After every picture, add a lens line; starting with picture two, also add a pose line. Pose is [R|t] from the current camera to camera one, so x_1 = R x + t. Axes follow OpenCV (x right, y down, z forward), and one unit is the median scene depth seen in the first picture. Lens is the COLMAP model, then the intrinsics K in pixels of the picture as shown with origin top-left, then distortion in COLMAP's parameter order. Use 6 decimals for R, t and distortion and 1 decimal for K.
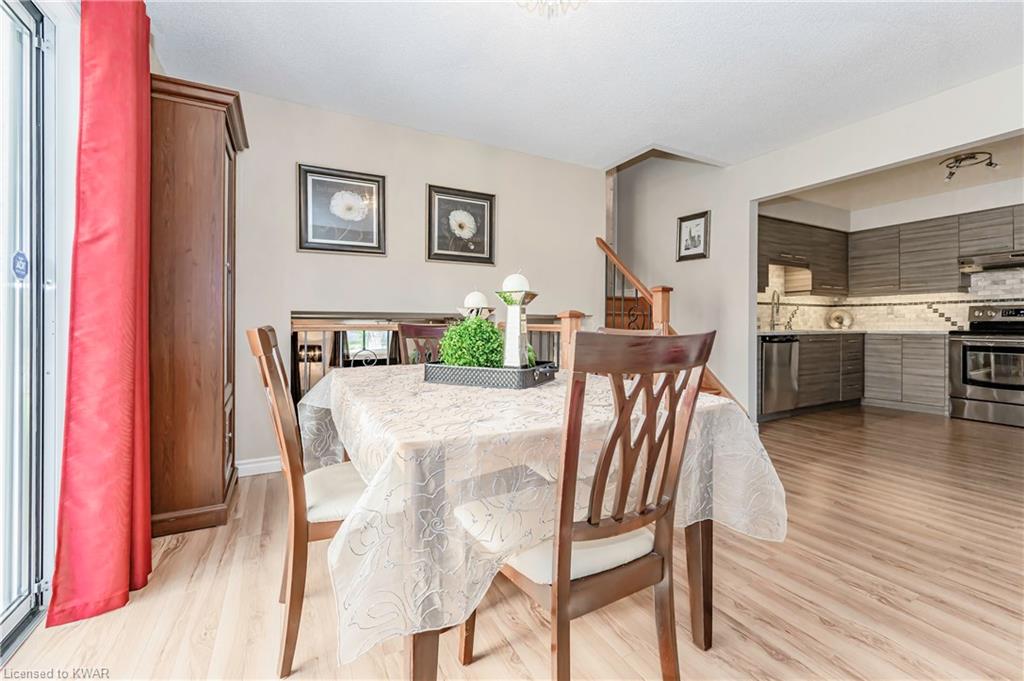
lens RADIAL K [[413.3, 0, 498.4], [0, 413.3, 327.0], [0, 0, 1]] dist [0.000460, -0.002559]
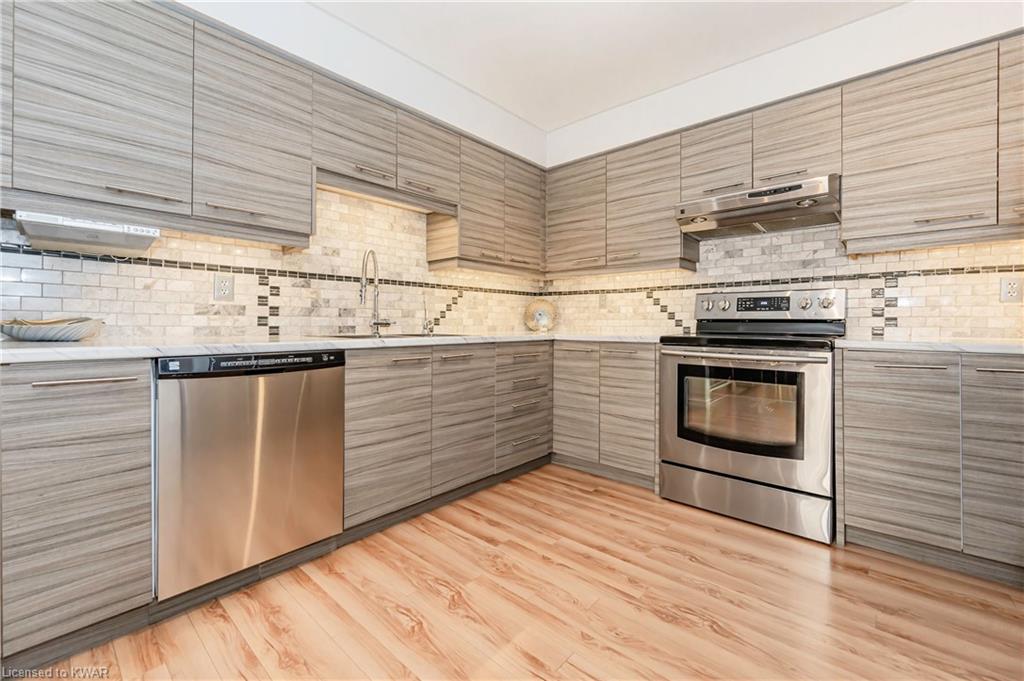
lens RADIAL K [[413.3, 0, 495.1], [0, 413.3, 334.0], [0, 0, 1]] dist [0.000460, -0.002559]
pose [[0.948104, -0.004506, 0.317929, 0.655848], [-0.001242, 0.999839, 0.017876, -0.002663], [-0.317958, -0.017343, 0.947946, 0.508870]]
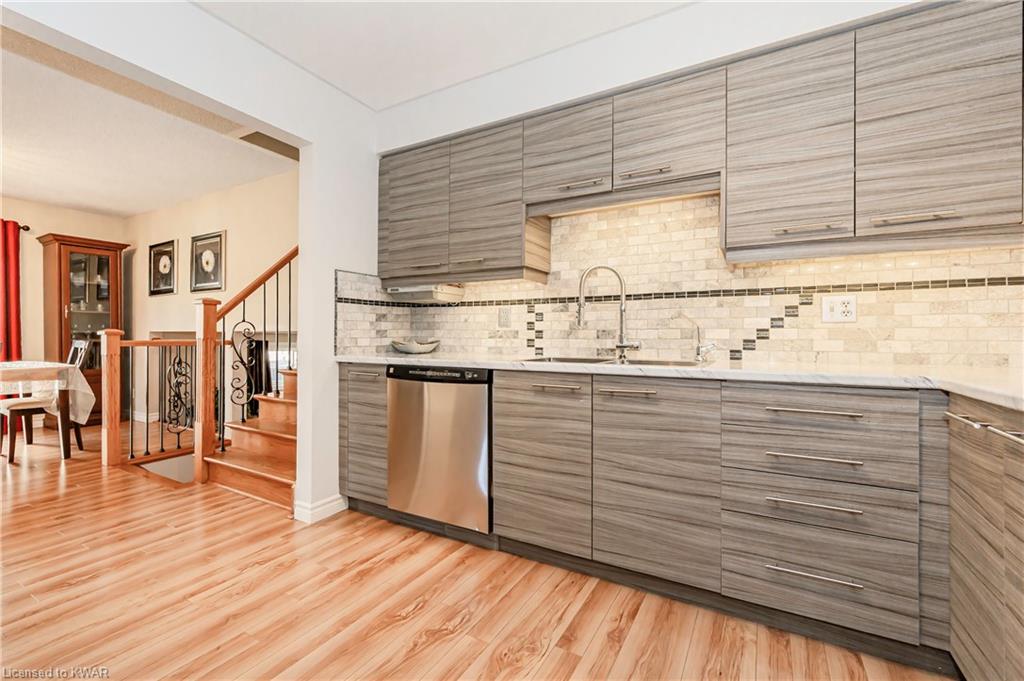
lens RADIAL K [[425.9, 0, 466.6], [0, 425.9, 346.1], [0, 0, 1]] dist [0.000127, -0.000283]
pose [[0.534951, 0.017716, -0.844697, 0.962854], [-0.013597, 0.999831, 0.012359, -0.009598], [0.844774, 0.004874, 0.535102, 0.644233]]
